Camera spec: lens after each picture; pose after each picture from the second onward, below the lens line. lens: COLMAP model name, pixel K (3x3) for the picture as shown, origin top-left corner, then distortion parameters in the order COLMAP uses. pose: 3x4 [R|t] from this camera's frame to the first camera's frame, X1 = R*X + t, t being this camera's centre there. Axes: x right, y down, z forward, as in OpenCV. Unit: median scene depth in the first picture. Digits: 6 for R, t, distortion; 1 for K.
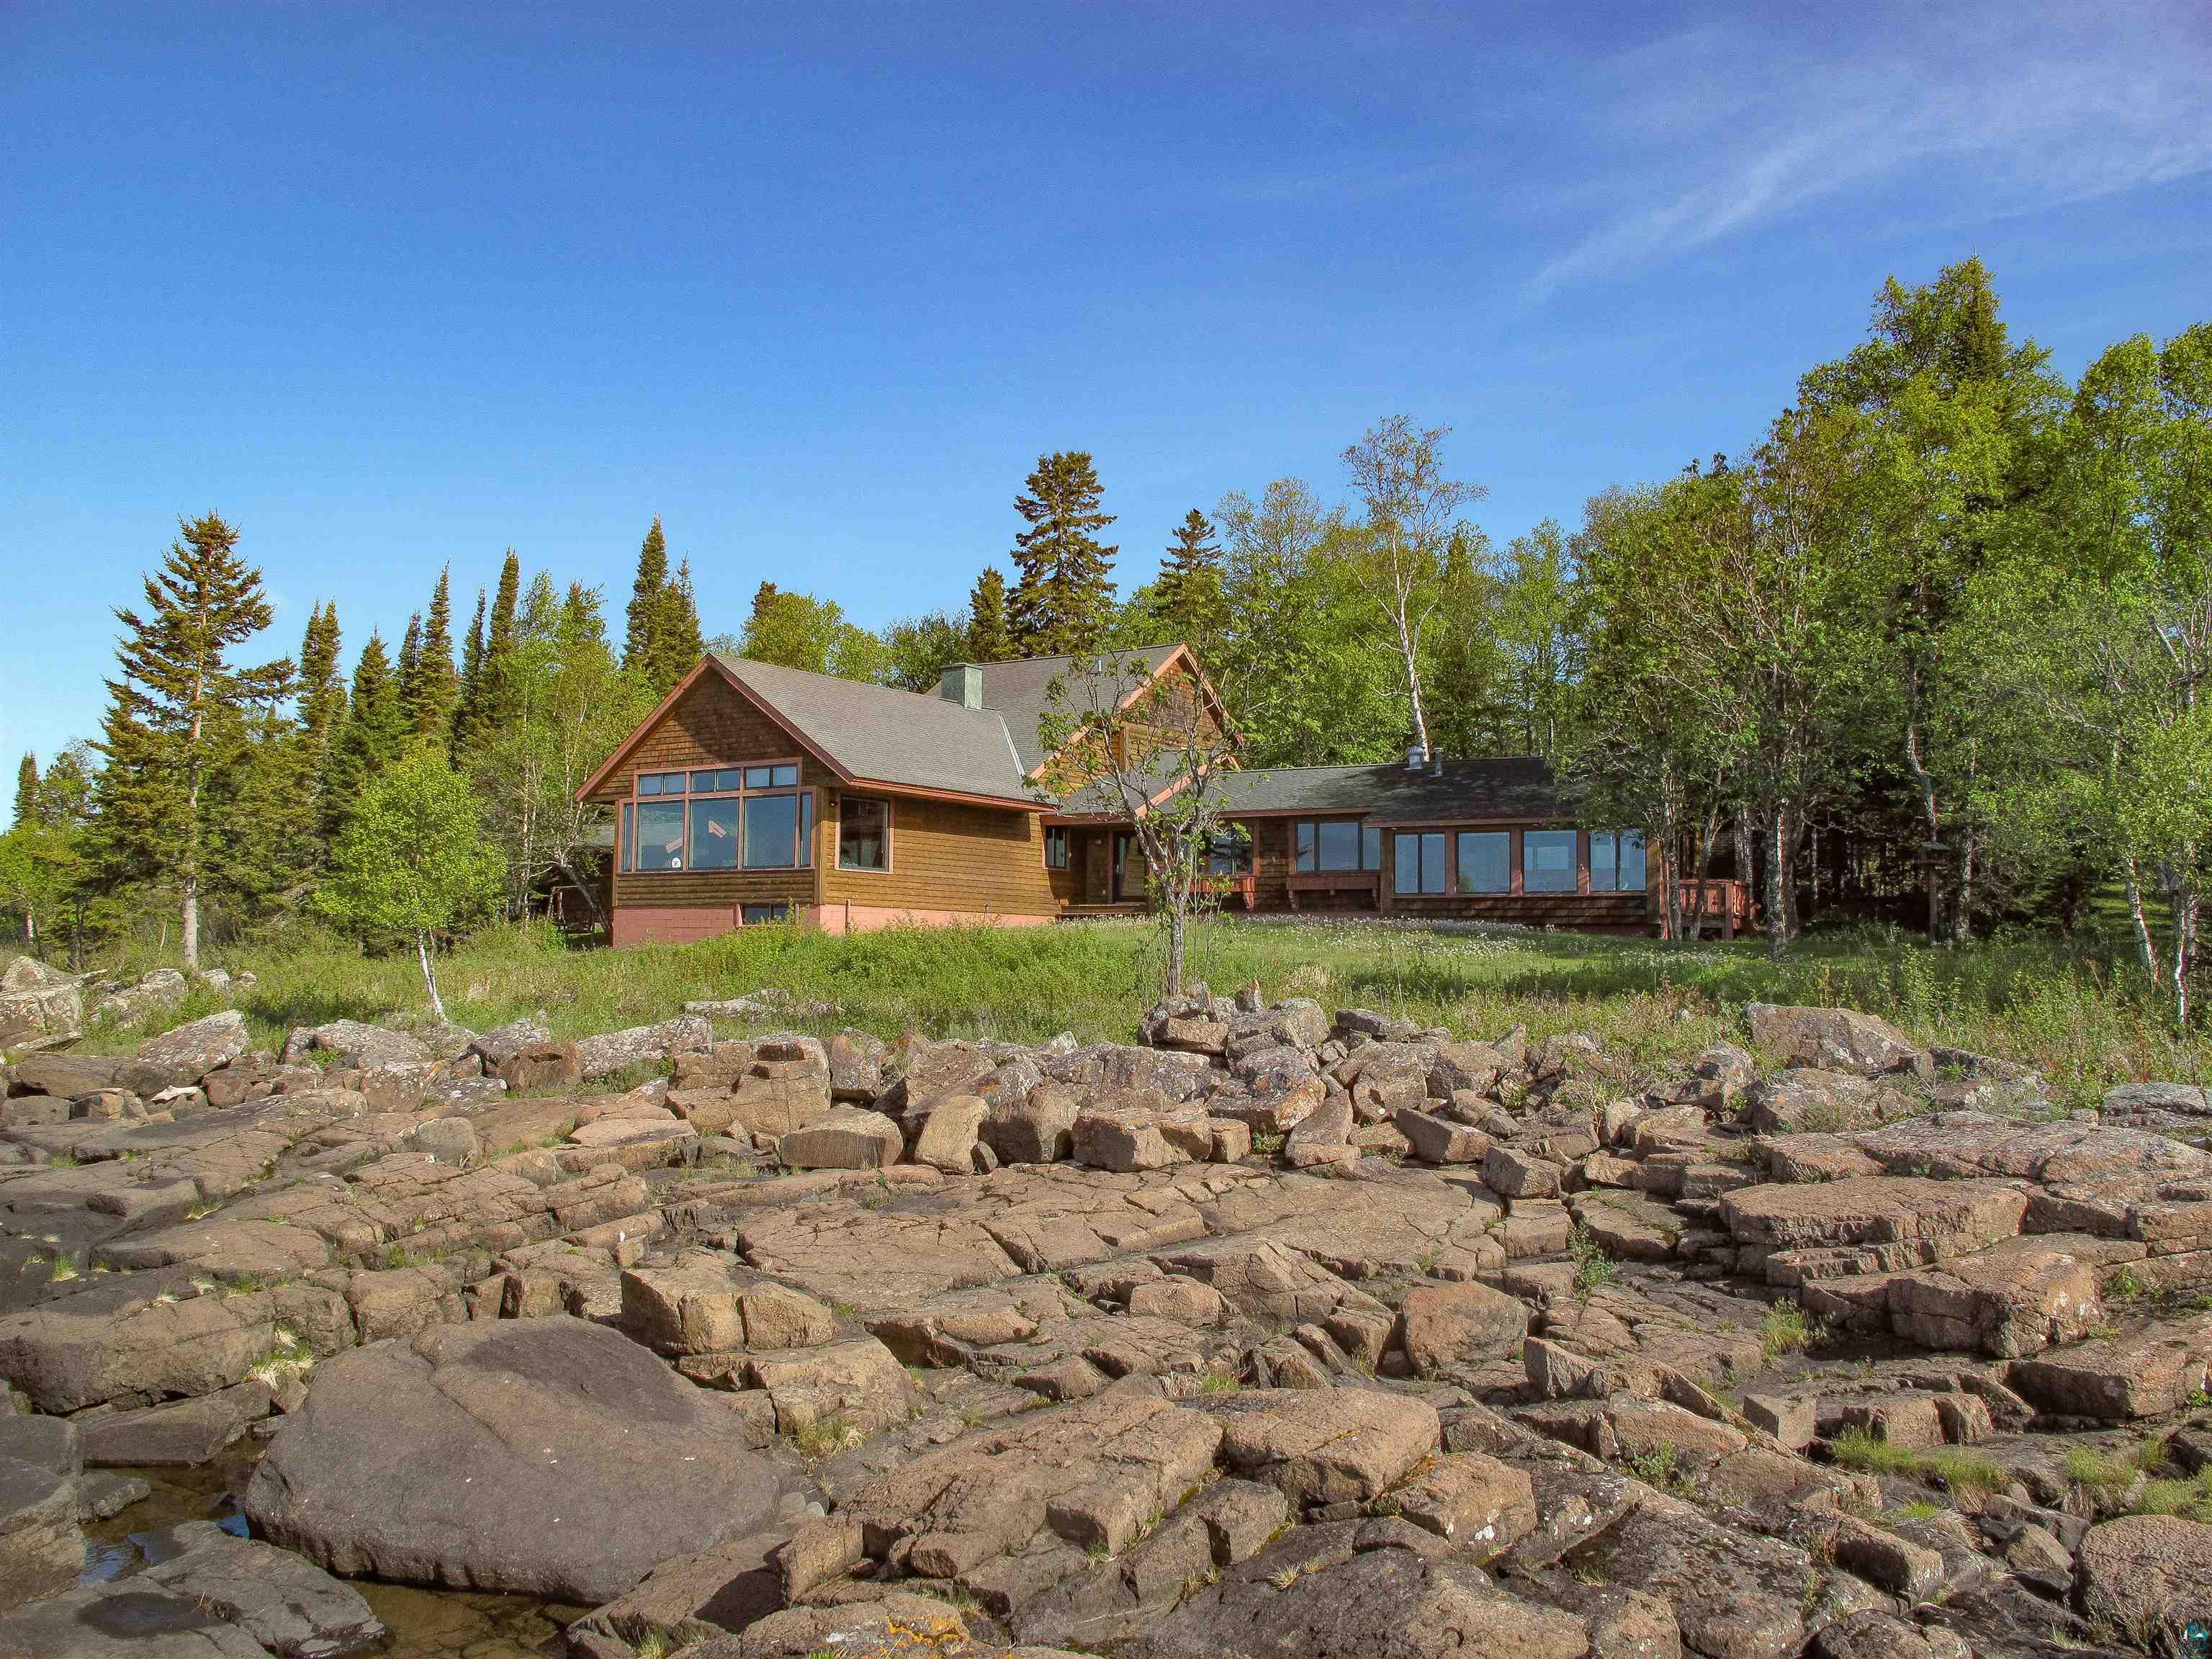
lens RADIAL K [[1874.5, 0, 1124.4], [0, 1874.5, 822.3], [0, 0, 1]] dist [-0.132261, 0.103868]
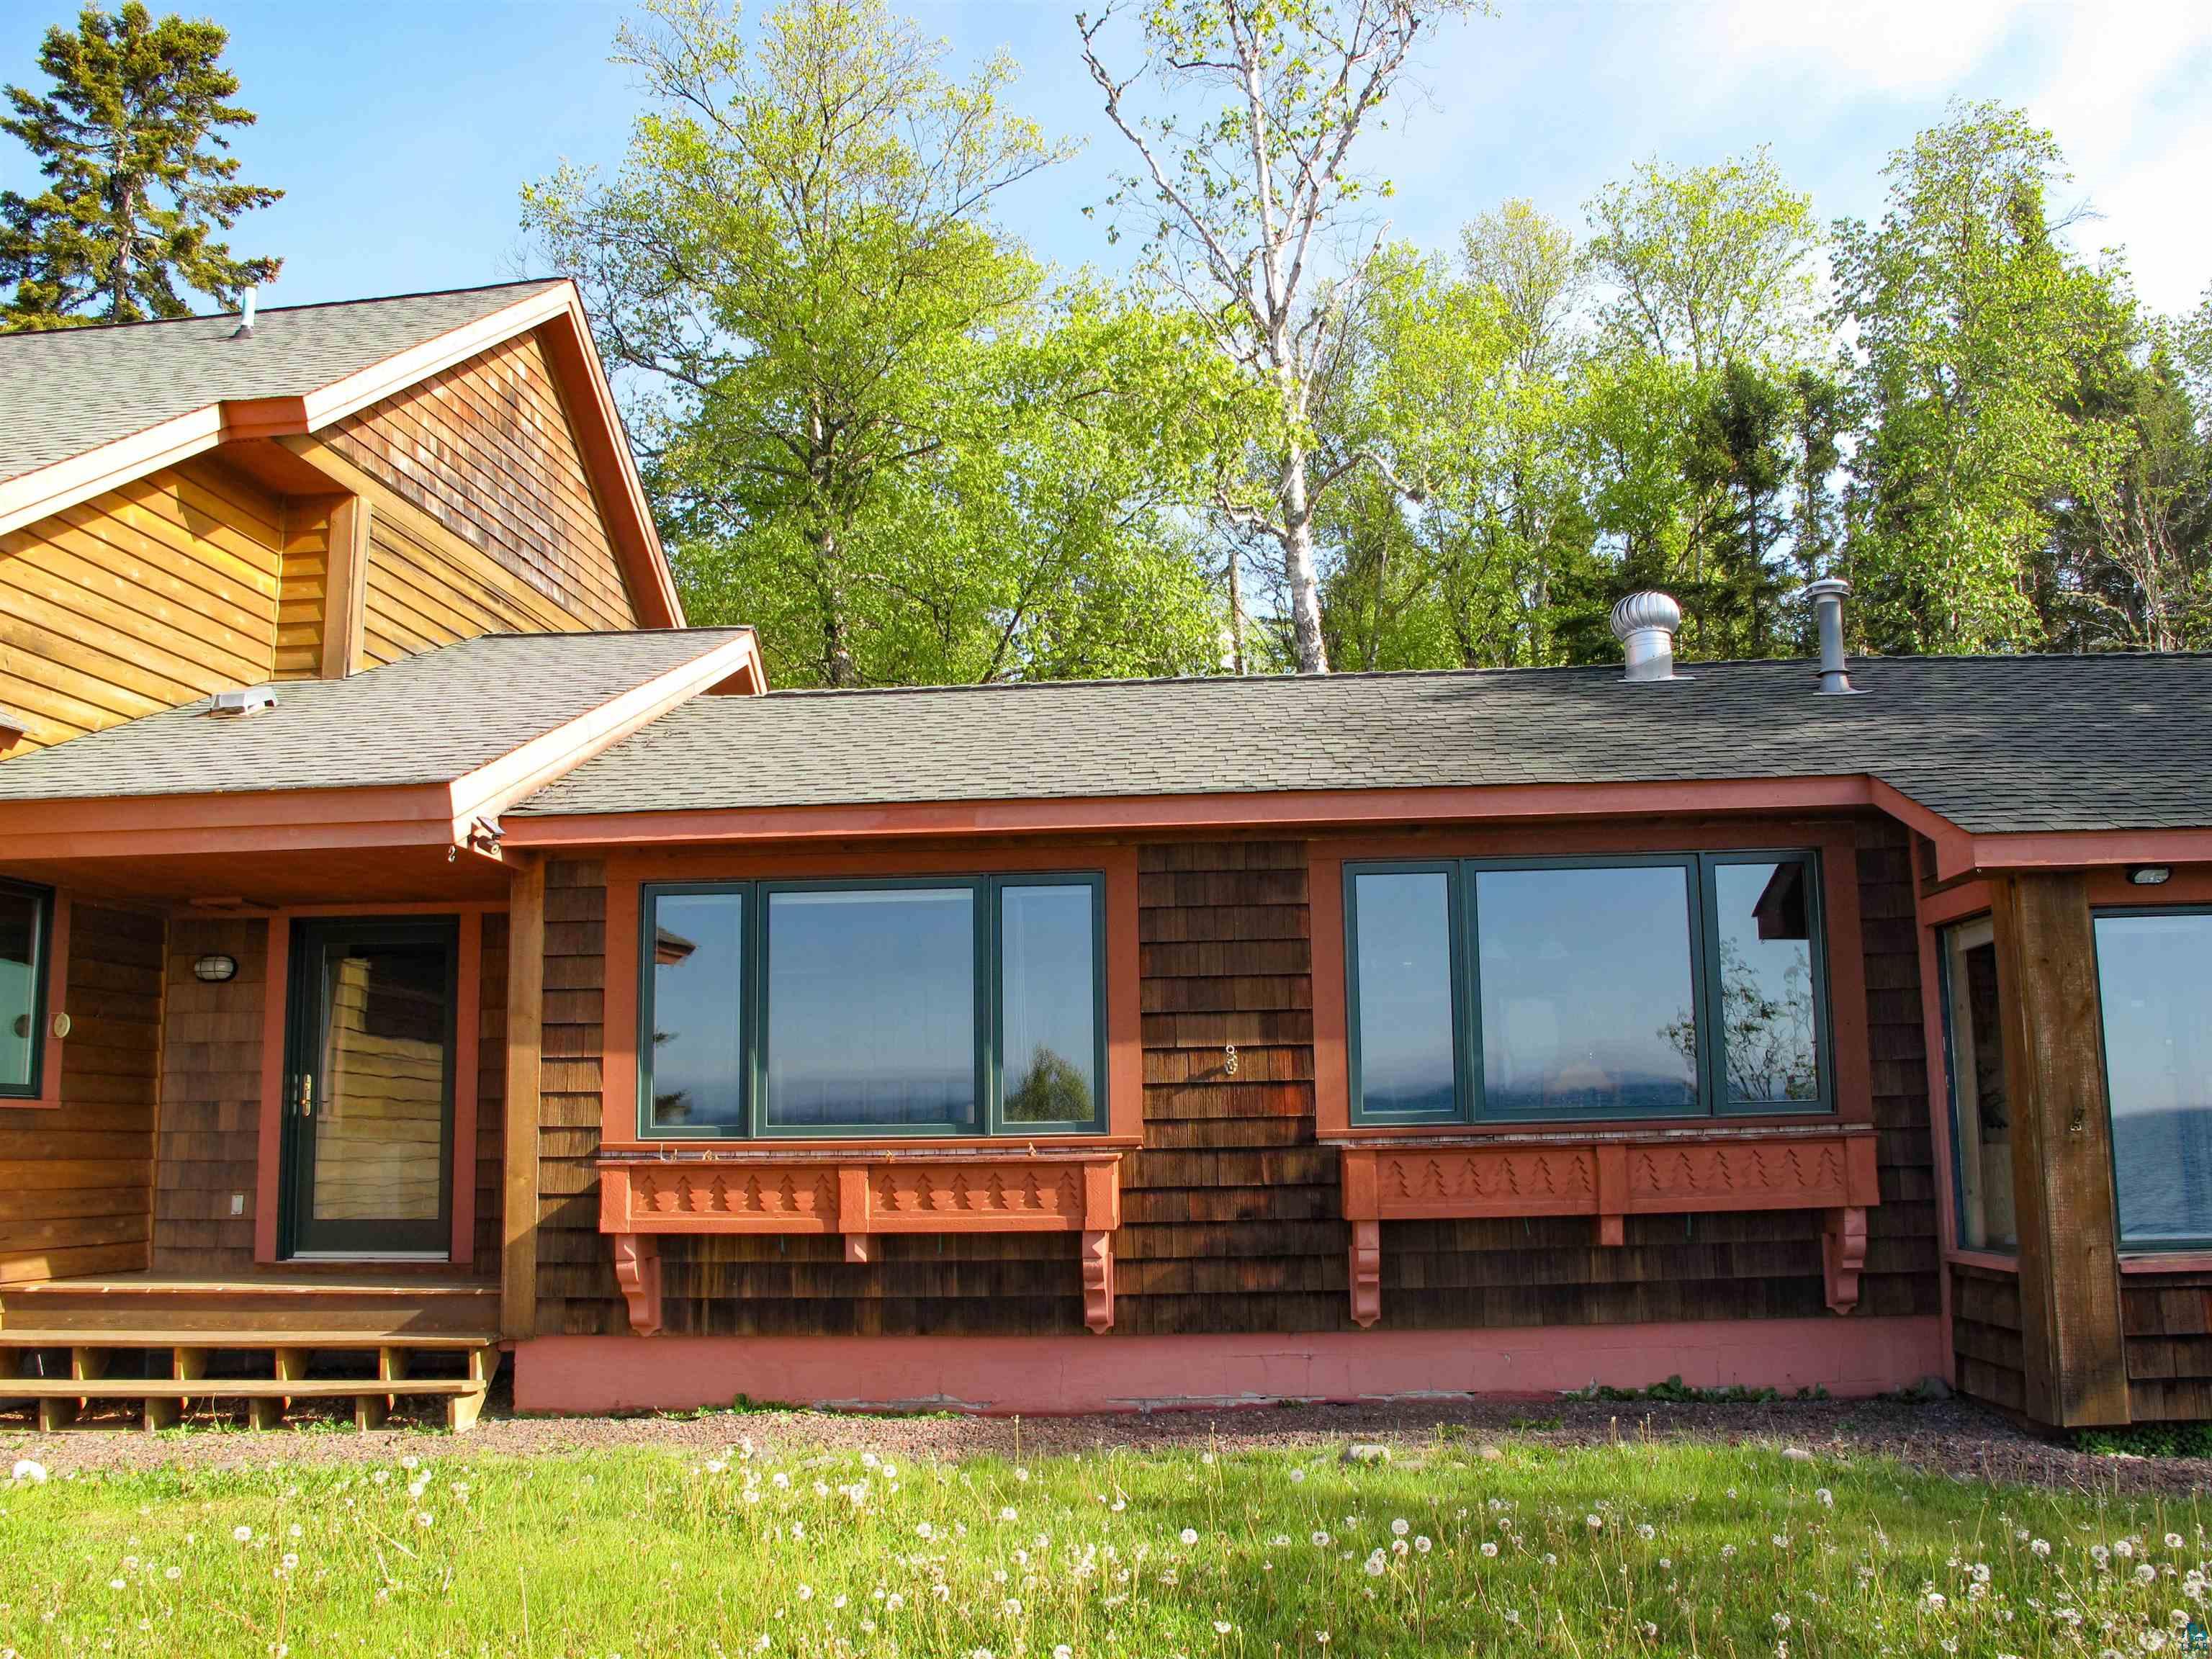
lens RADIAL K [[1874.5, 0, 1124.4], [0, 1874.5, 822.3], [0, 0, 1]] dist [-0.132261, 0.103868]
pose [[0.890996, 0.050252, 0.451222, -0.017562], [-0.006905, 0.995241, -0.097204, 0.014647], [-0.453959, 0.083492, 0.887102, 0.829143]]
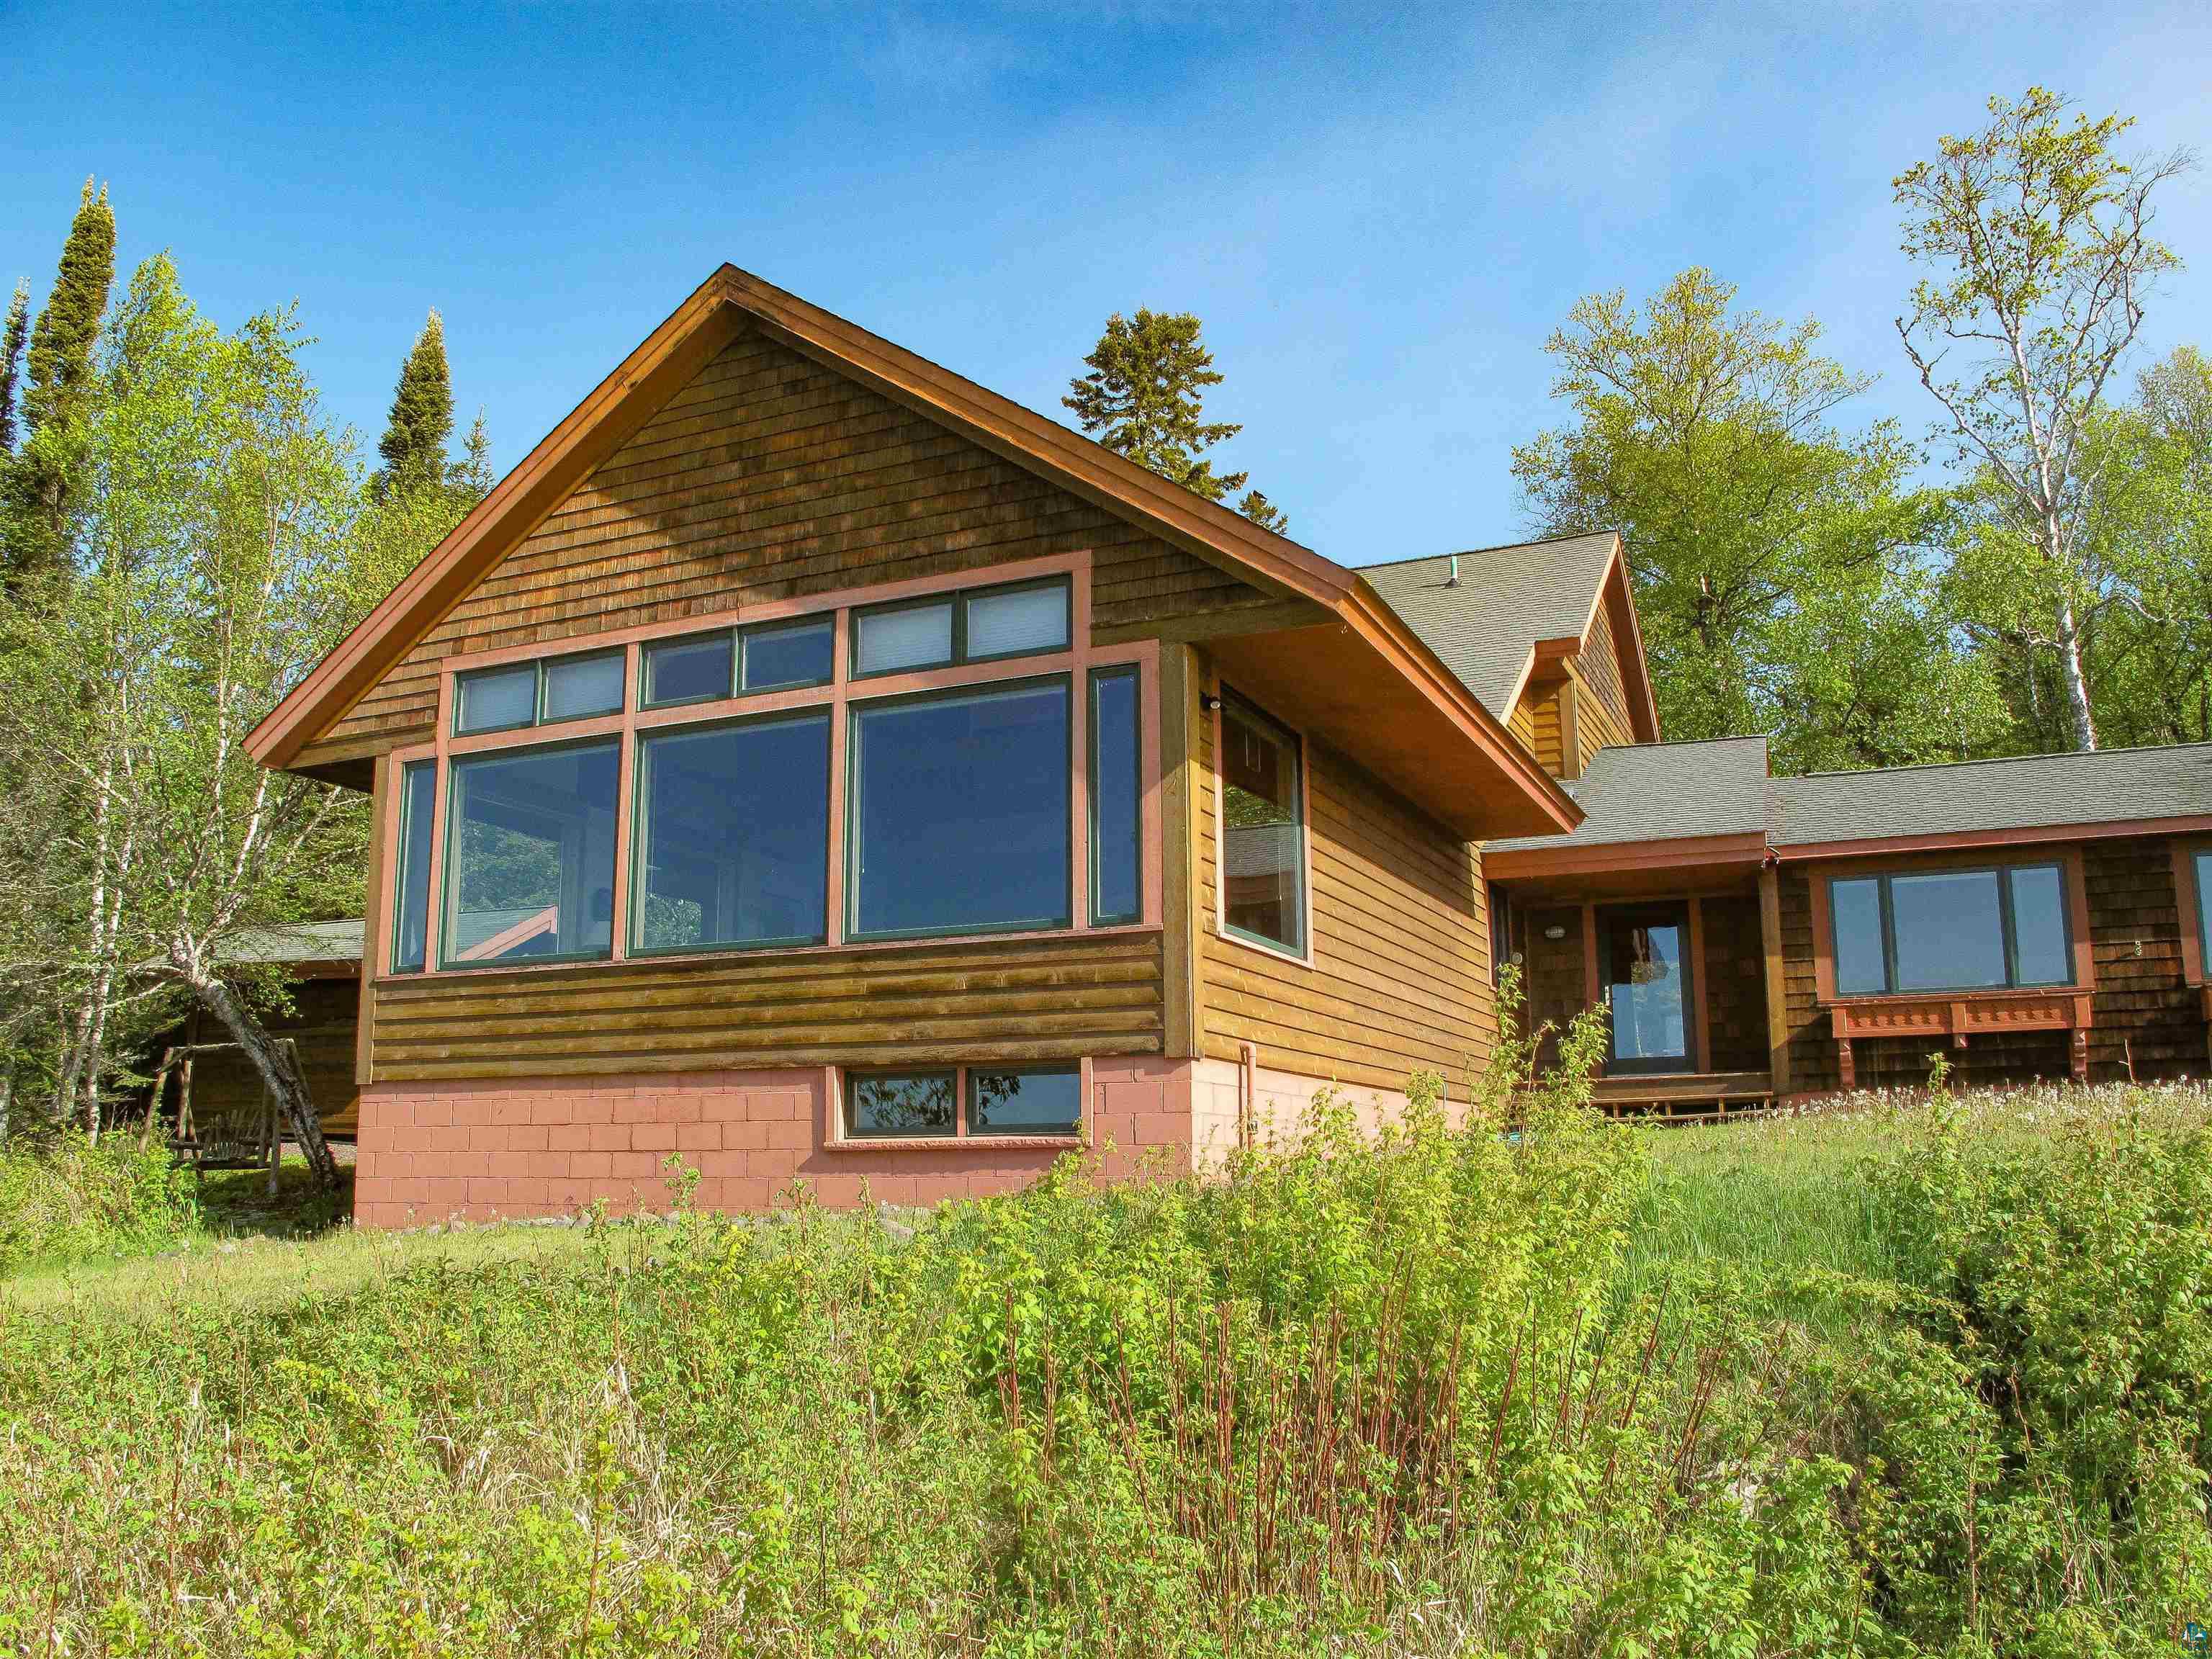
lens RADIAL K [[1874.5, 0, 1124.4], [0, 1874.5, 822.3], [0, 0, 1]] dist [-0.132261, 0.103868]
pose [[0.984757, 0.015152, 0.173274, -0.198072], [0.005546, 0.992957, -0.118345, 0.037929], [-0.173847, 0.117502, 0.977738, 0.654854]]
